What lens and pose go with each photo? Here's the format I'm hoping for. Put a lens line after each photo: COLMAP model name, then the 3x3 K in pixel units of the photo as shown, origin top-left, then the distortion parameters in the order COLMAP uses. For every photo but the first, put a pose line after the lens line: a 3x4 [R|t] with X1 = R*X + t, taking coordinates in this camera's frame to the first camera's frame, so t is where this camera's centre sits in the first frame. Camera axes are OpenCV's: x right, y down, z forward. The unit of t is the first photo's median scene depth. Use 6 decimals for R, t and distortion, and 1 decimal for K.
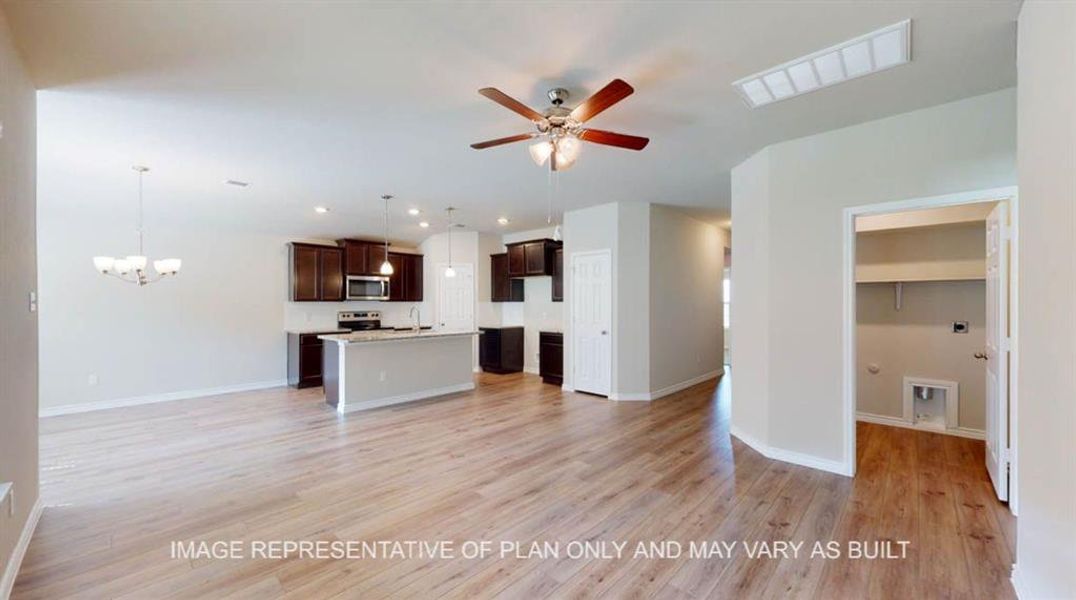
lens RADIAL K [[400.4, 0, 541.6], [0, 400.4, 297.9], [0, 0, 1]] dist [0.006410, -0.001799]
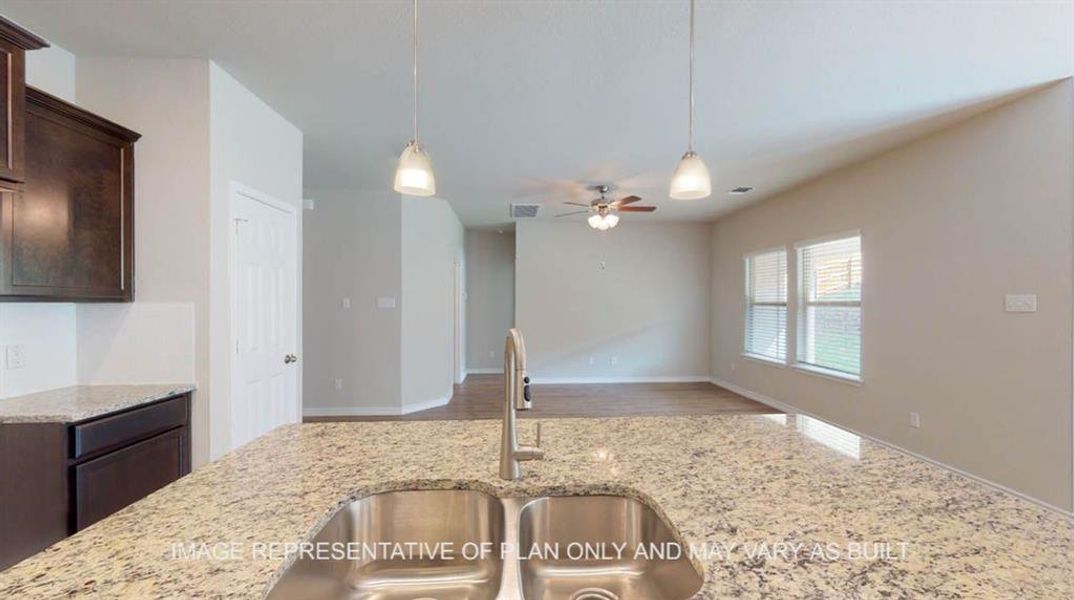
lens RADIAL K [[399.7, 0, 540.6], [0, 399.7, 305.7], [0, 0, 1]] dist [0.006410, -0.001799]
pose [[-0.731738, -0.006432, 0.681556, -0.424362], [-0.008205, 0.999966, 0.000628, 0.010010], [-0.681537, -0.005132, -0.731766, 1.080848]]
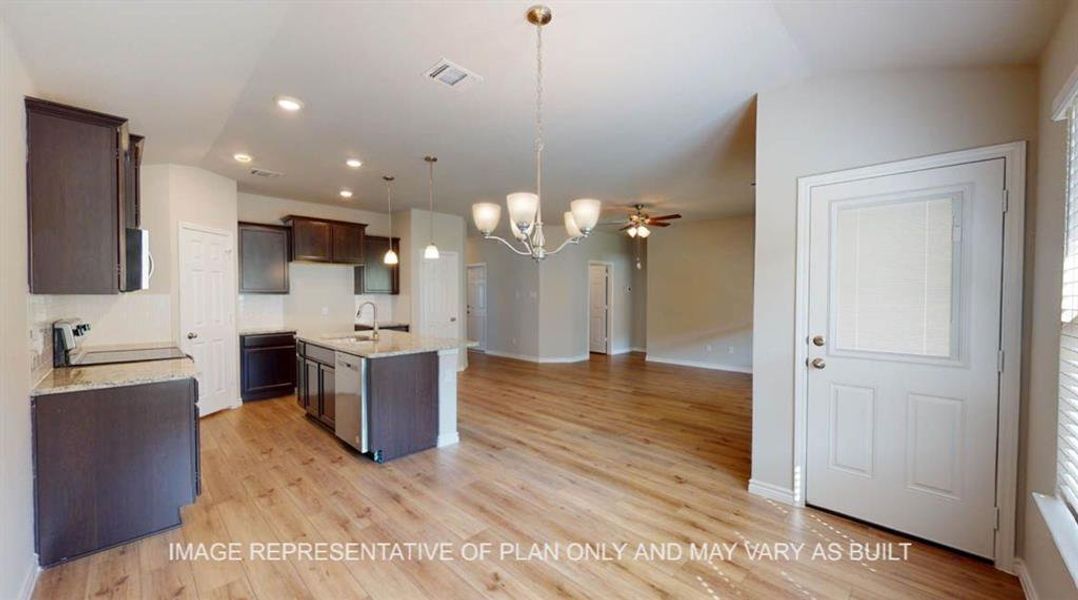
lens RADIAL K [[401.2, 0, 535.5], [0, 401.2, 302.0], [0, 0, 1]] dist [0.006410, -0.001799]
pose [[0.025949, -0.019215, 0.999479, -0.989628], [-0.009771, 0.999763, 0.019474, 0.005488], [-0.999616, -0.010271, 0.025755, 0.664075]]
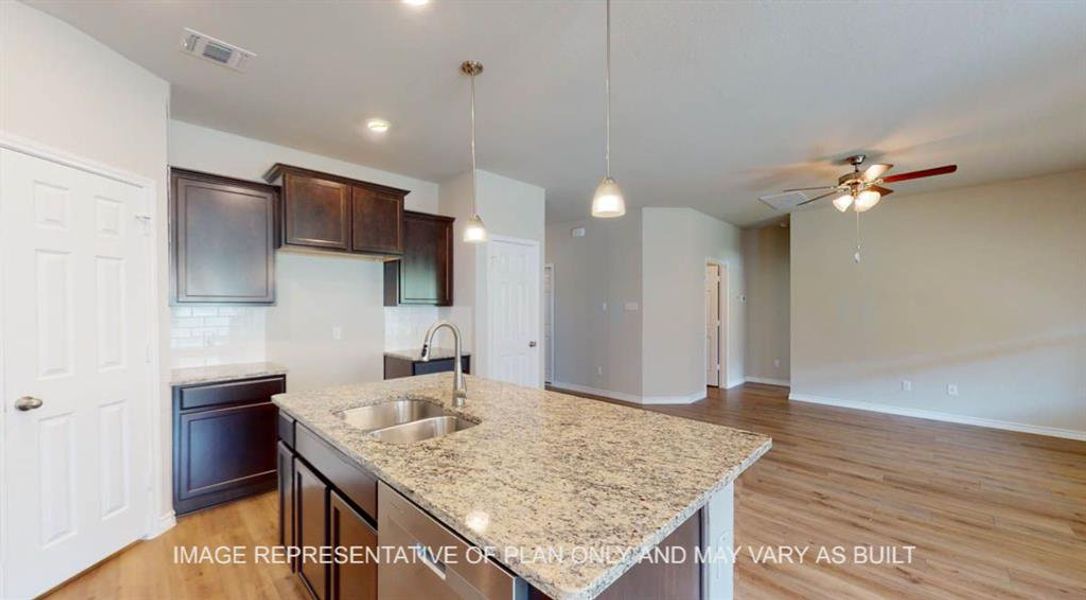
lens RADIAL K [[404.1, 0, 545.2], [0, 404.1, 304.5], [0, 0, 1]] dist [0.006410, -0.001799]
pose [[0.018433, 0.001771, 0.999829, -0.603622], [-0.008994, 0.999958, -0.001605, 0.007409], [-0.999790, -0.008963, 0.018448, 0.891369]]
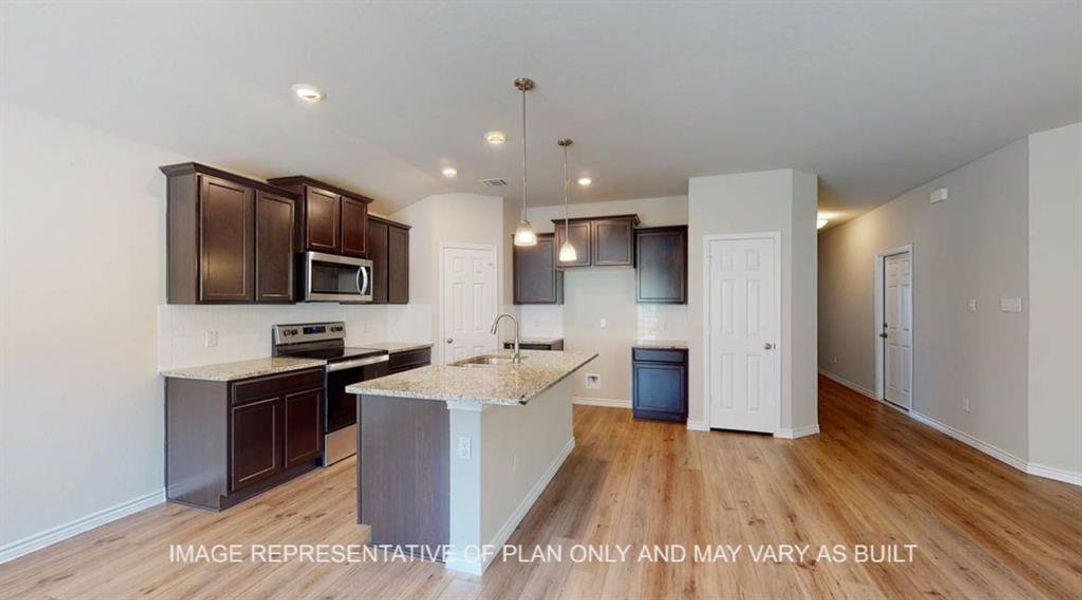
lens RADIAL K [[402.7, 0, 545.8], [0, 402.7, 299.2], [0, 0, 1]] dist [0.006410, -0.001799]
pose [[0.902061, 0.005343, 0.431575, -0.487543], [-0.003473, 0.999981, -0.005120, 0.004825], [-0.431594, 0.003120, 0.902063, 0.470232]]
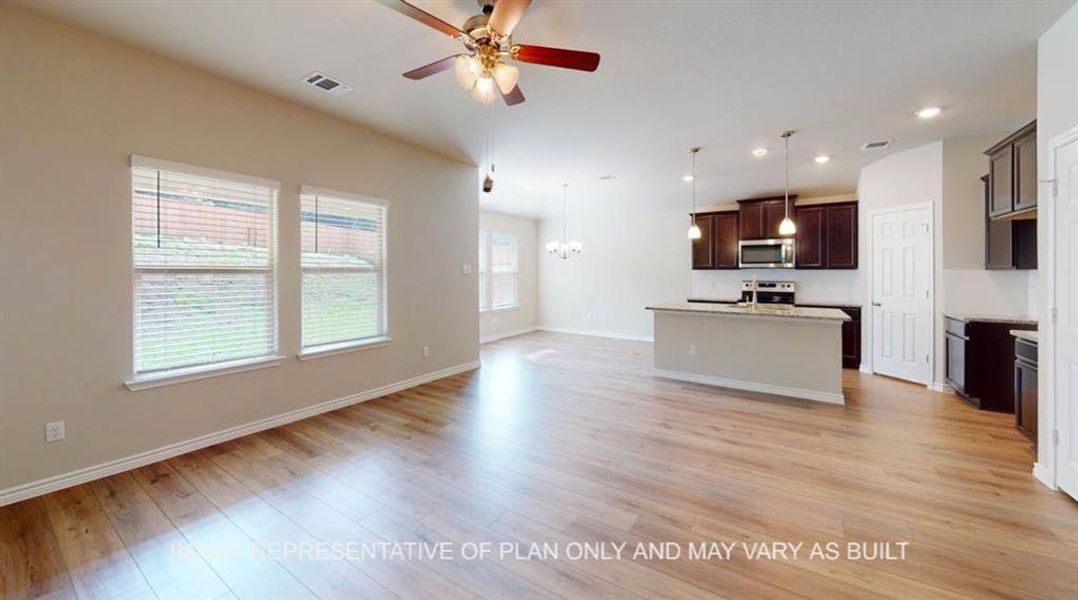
lens RADIAL K [[401.2, 0, 534.7], [0, 401.2, 281.1], [0, 0, 1]] dist [0.006410, -0.001799]
pose [[0.193057, 0.025218, -0.980863, 0.375606], [0.010020, 0.999567, 0.027671, 0.006012], [0.981136, -0.015171, 0.192720, 0.399932]]
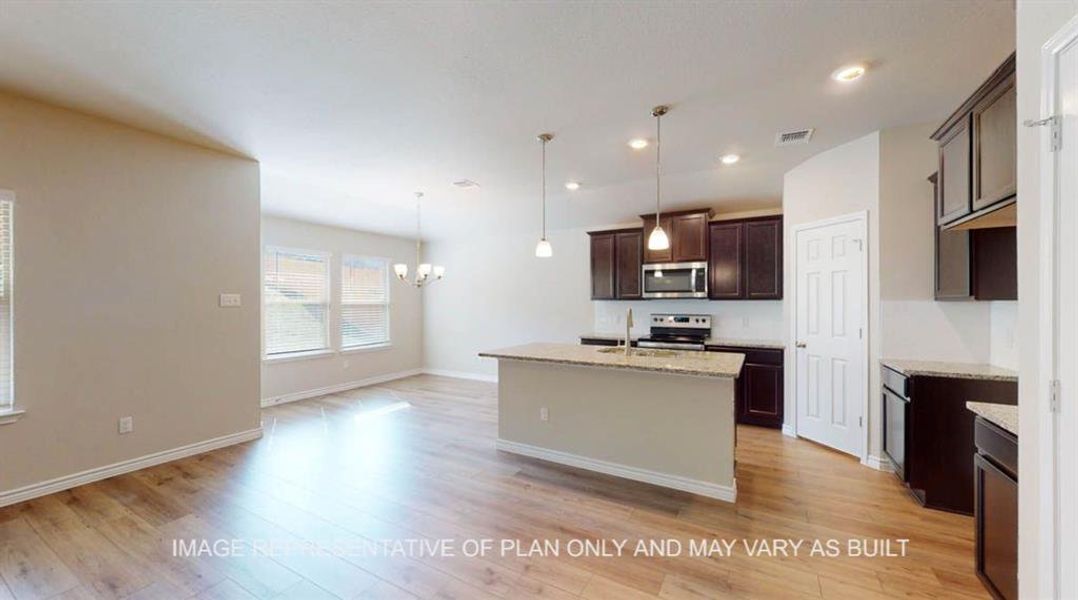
lens RADIAL K [[401.2, 0, 537.1], [0, 401.2, 300.9], [0, 0, 1]] dist [0.006410, -0.001799]
pose [[0.240842, -0.000495, -0.970564, 0.206523], [0.009072, 0.999957, 0.001741, 0.007998], [0.970522, -0.009224, 0.240836, 0.709944]]
